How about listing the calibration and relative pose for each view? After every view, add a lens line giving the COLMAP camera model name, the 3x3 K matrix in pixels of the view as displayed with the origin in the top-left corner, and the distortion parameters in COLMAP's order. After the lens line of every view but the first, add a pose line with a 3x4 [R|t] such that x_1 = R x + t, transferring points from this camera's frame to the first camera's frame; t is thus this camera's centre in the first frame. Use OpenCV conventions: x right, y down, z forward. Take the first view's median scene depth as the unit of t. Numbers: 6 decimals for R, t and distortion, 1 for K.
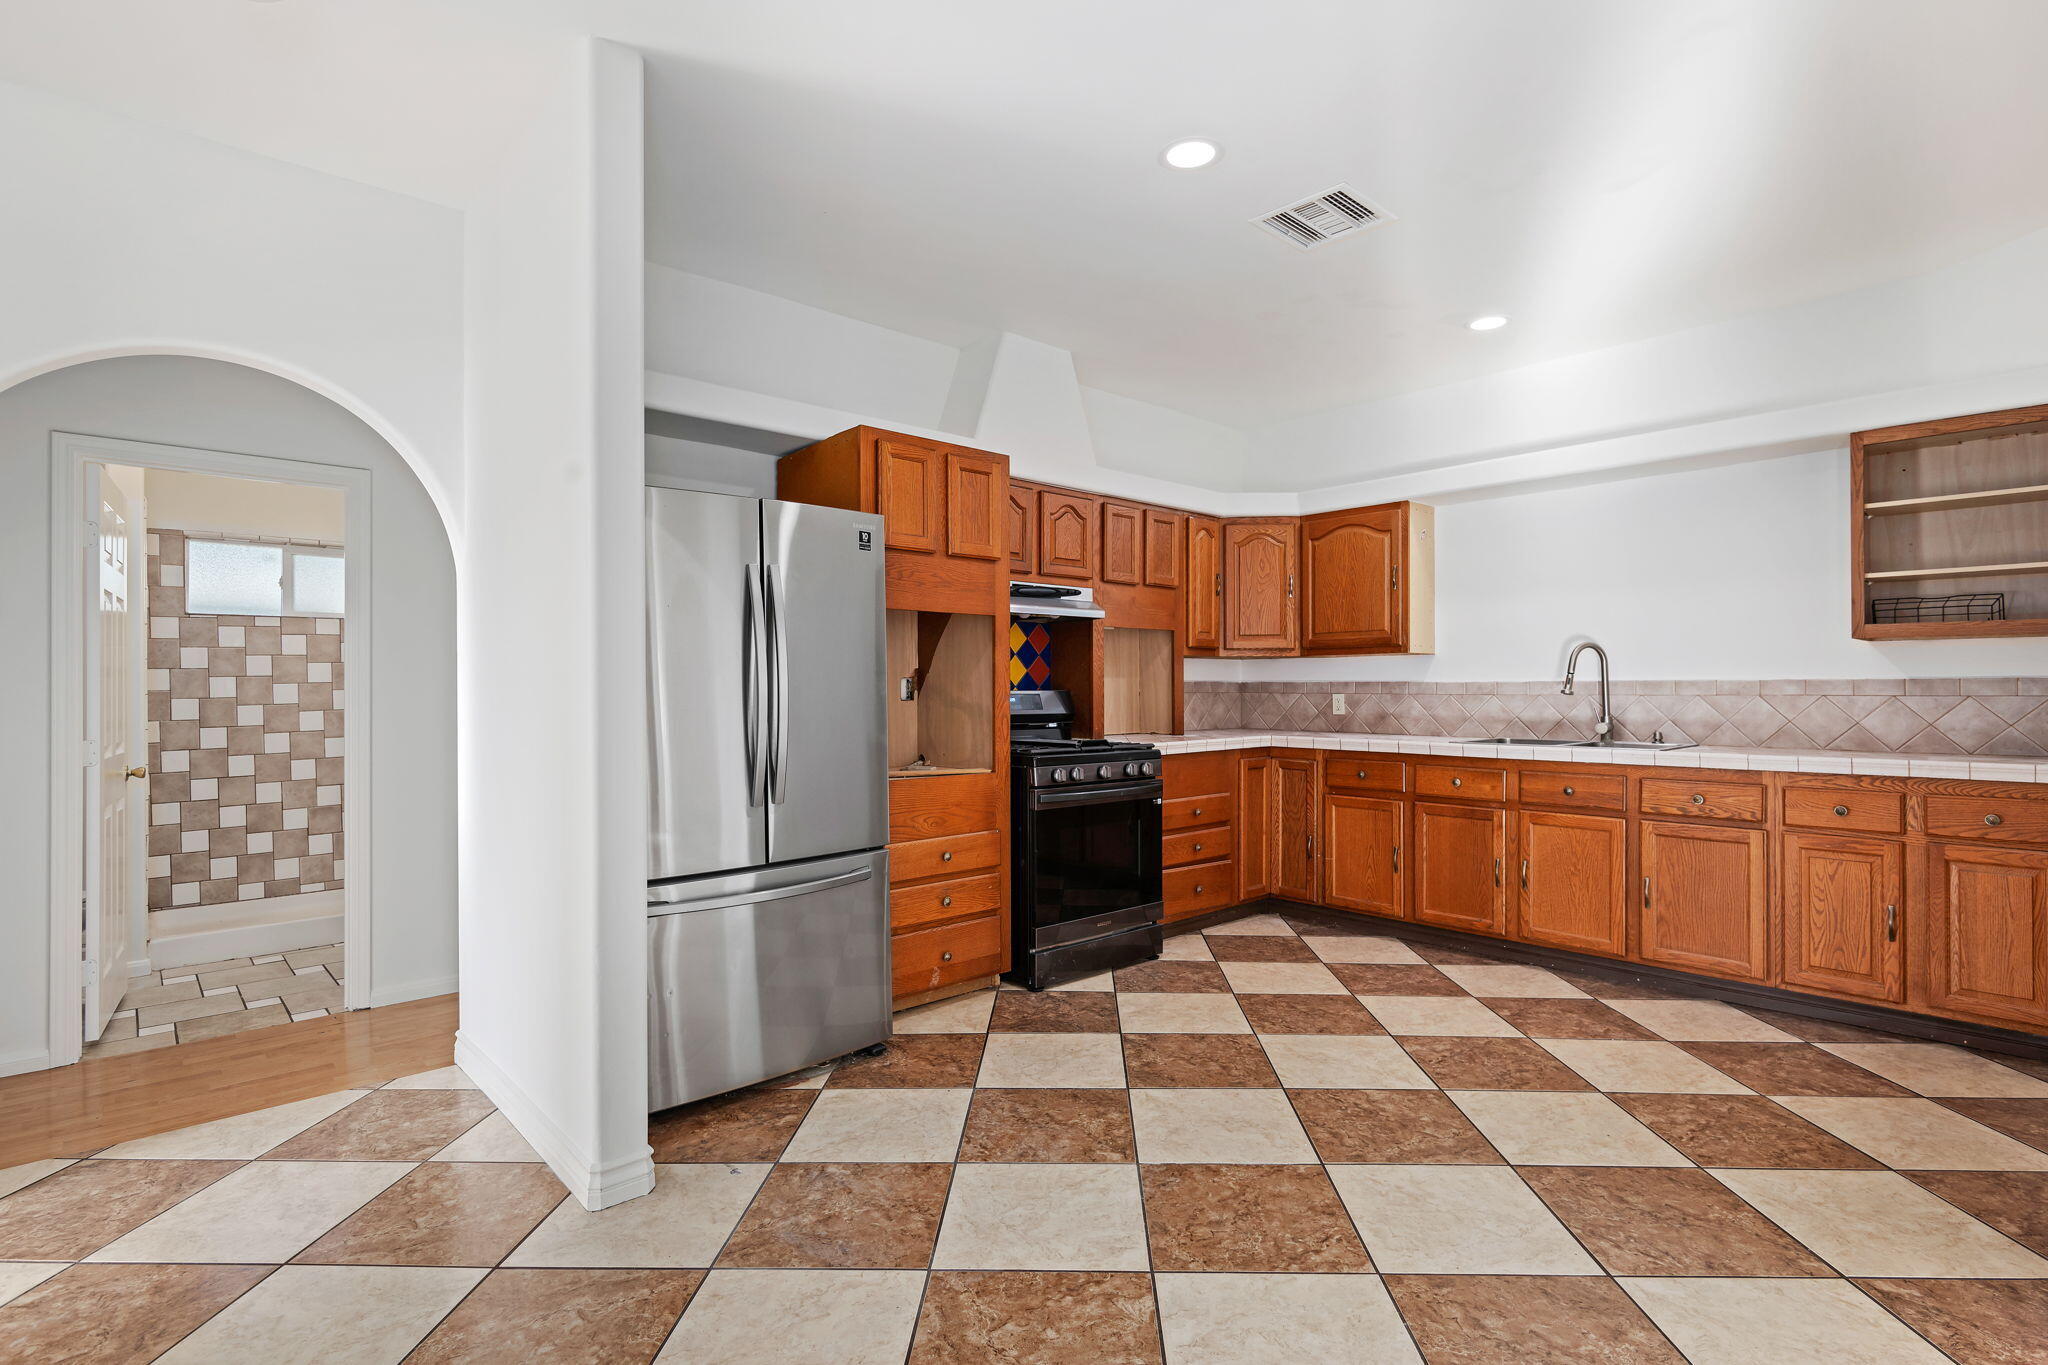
lens RADIAL K [[959.9, 0, 1024.0], [0, 959.9, 682.5], [0, 0, 1]] dist [0.000767, 0.000044]
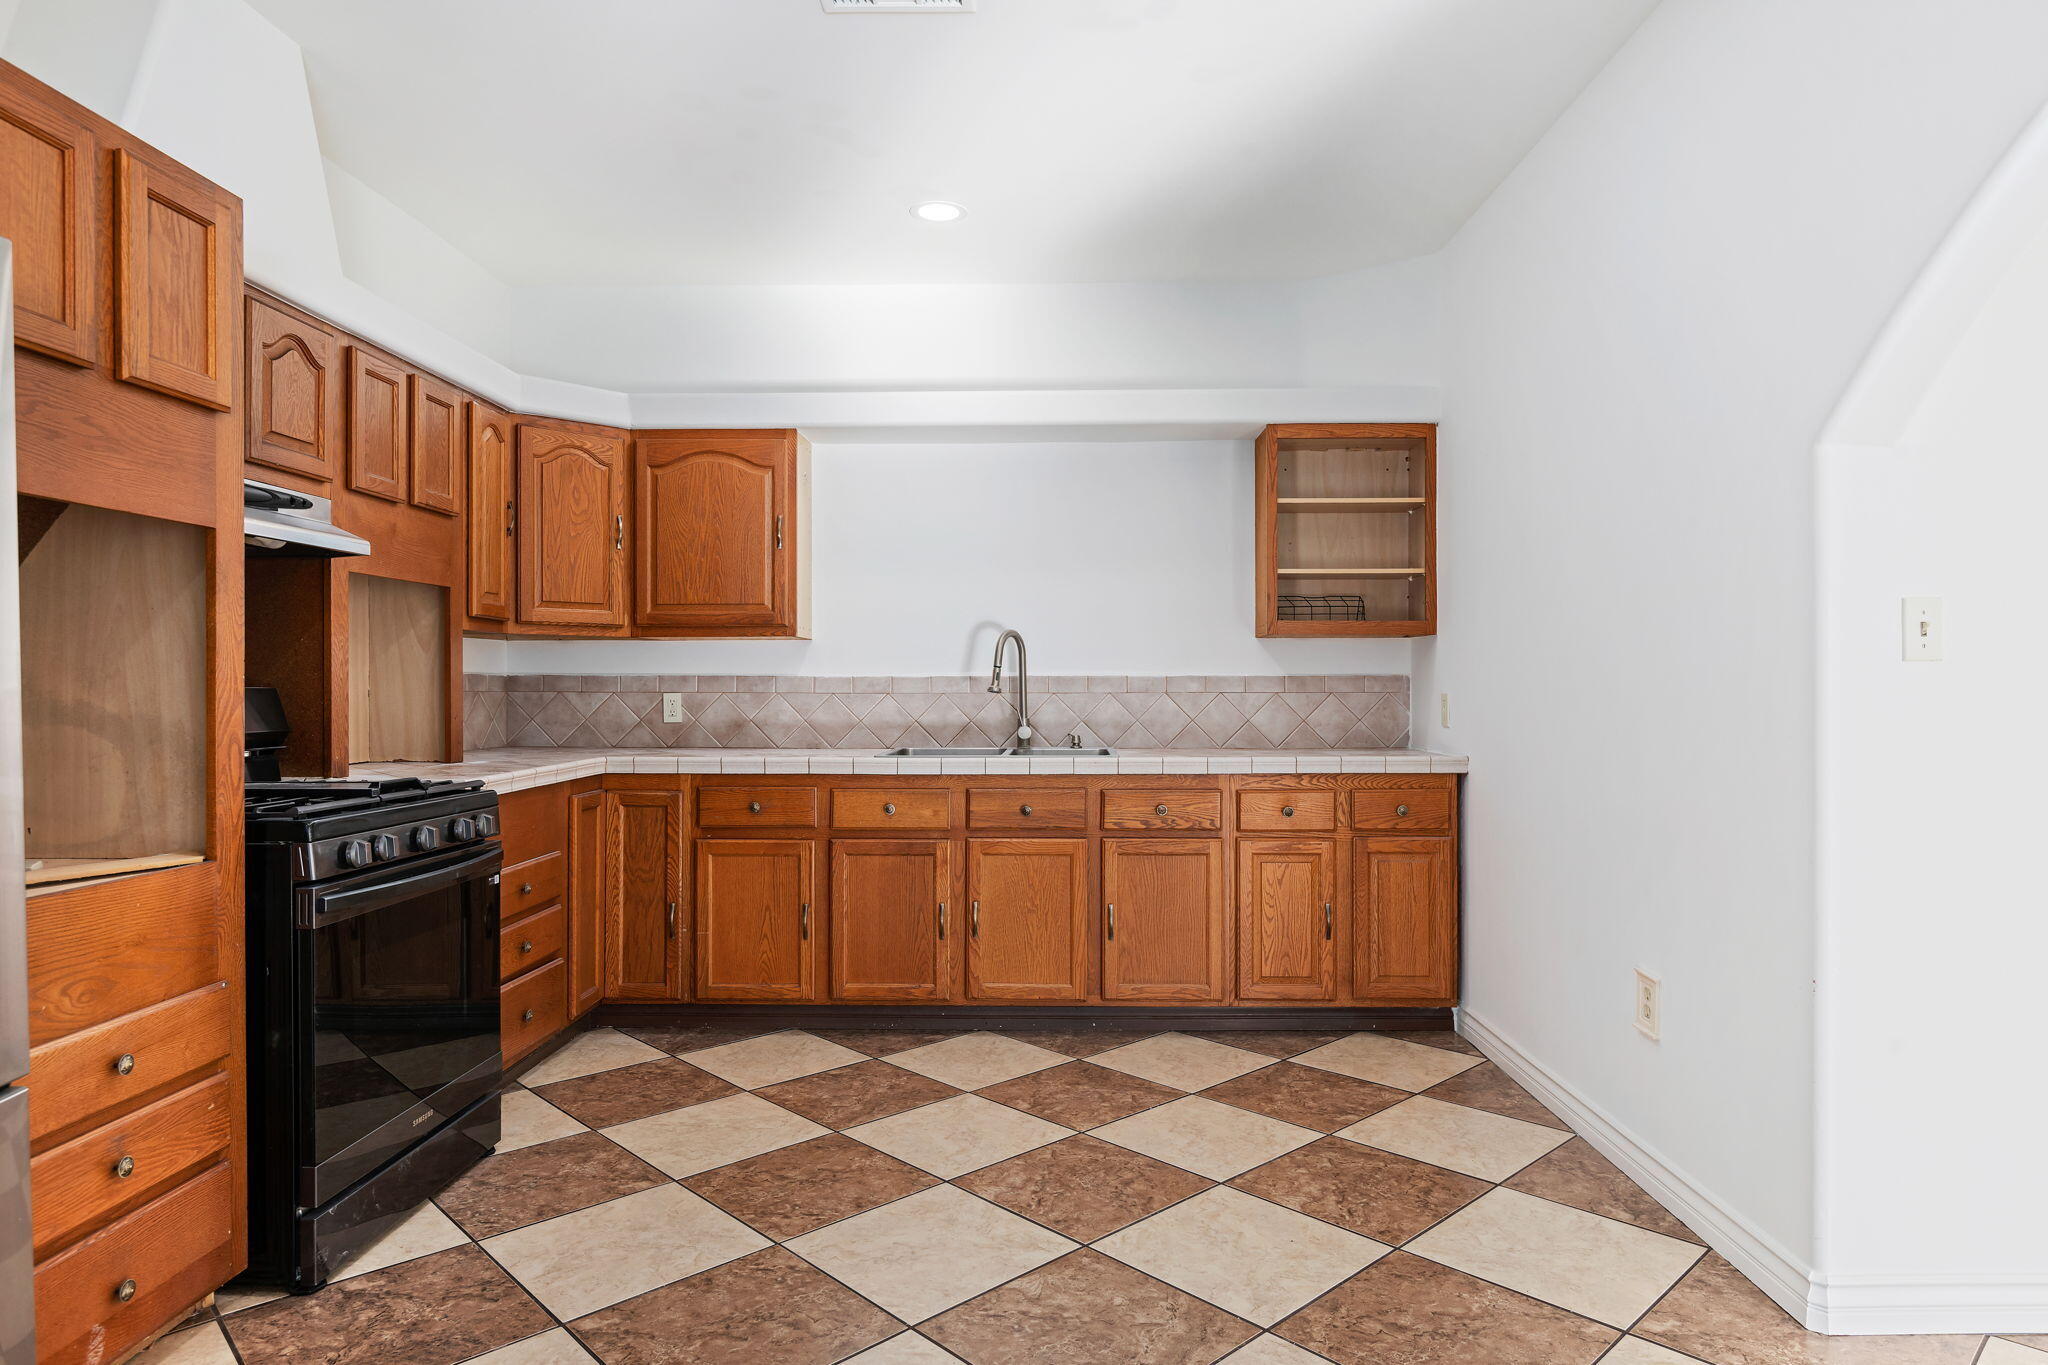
lens RADIAL K [[1203.5, 0, 1024.0], [0, 1203.5, 682.5], [0, 0, 1]] dist [0.001226, -0.000486]
pose [[0.698650, 0.003337, 0.715456, -0.161876], [-0.004975, 0.999988, 0.000194, 0.003867], [-0.715446, -0.003695, 0.698658, 0.277055]]
